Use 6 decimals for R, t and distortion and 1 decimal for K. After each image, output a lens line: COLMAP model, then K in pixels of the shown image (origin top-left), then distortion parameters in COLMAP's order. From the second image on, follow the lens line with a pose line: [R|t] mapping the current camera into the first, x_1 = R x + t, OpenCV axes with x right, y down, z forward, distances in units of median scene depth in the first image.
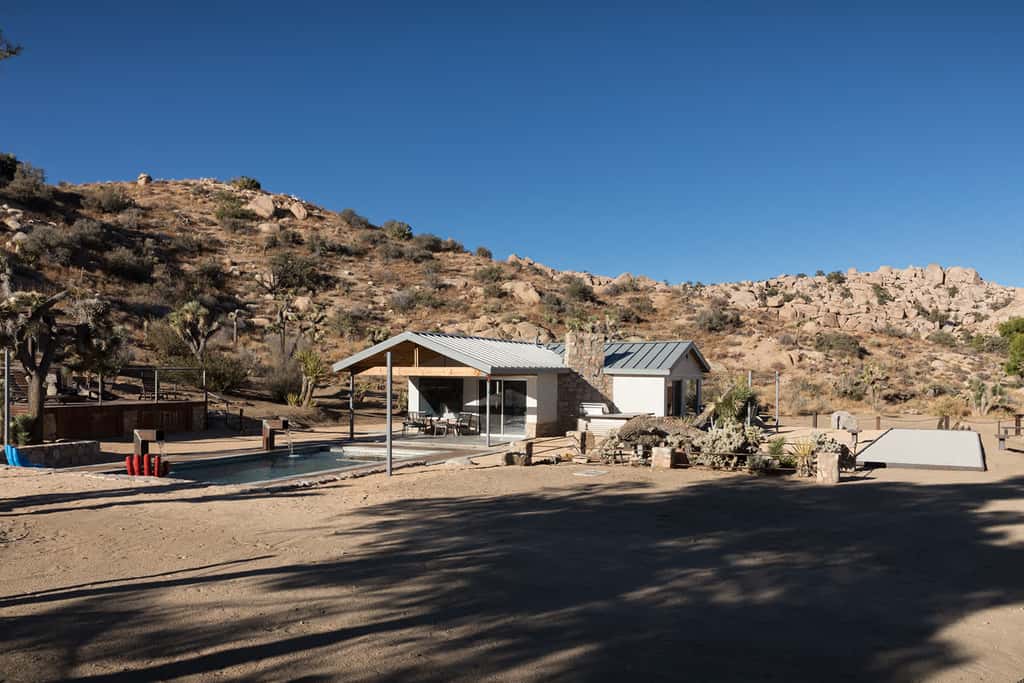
lens RADIAL K [[919.6, 0, 512.0], [0, 919.6, 341.5], [0, 0, 1]] dist [0.005336, 0.003726]
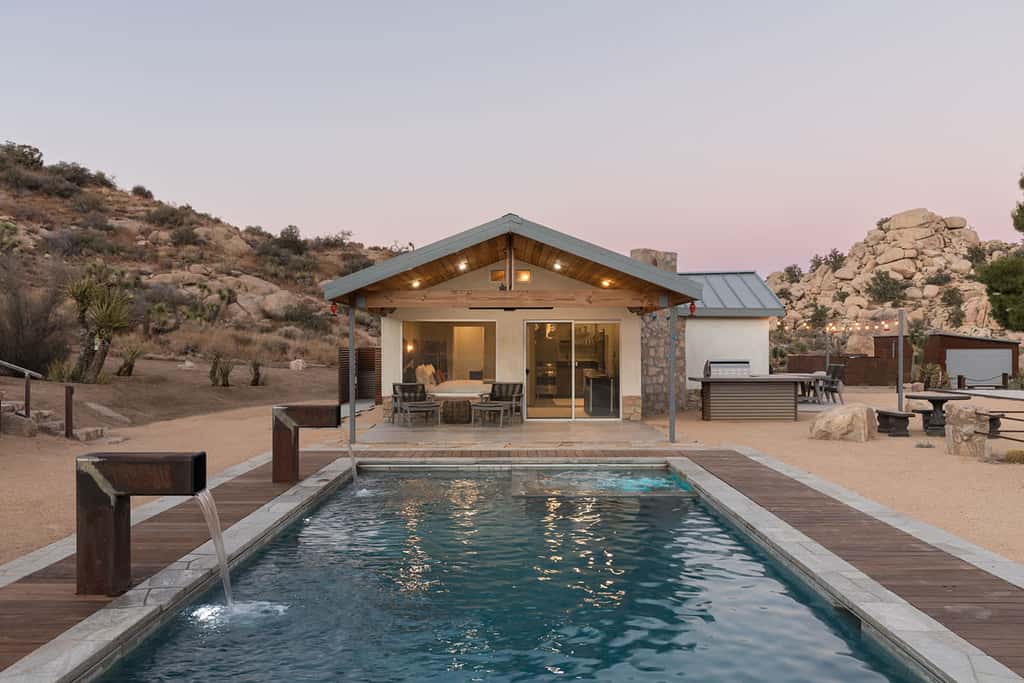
lens RADIAL K [[930.8, 0, 512.0], [0, 930.8, 341.5], [0, 0, 1]] dist [0.010830, 0.012204]
pose [[0.908840, -0.006751, 0.417090, -0.092207], [-0.003288, 0.999722, 0.023346, 0.013090], [-0.417132, -0.022589, 0.908565, 0.160847]]
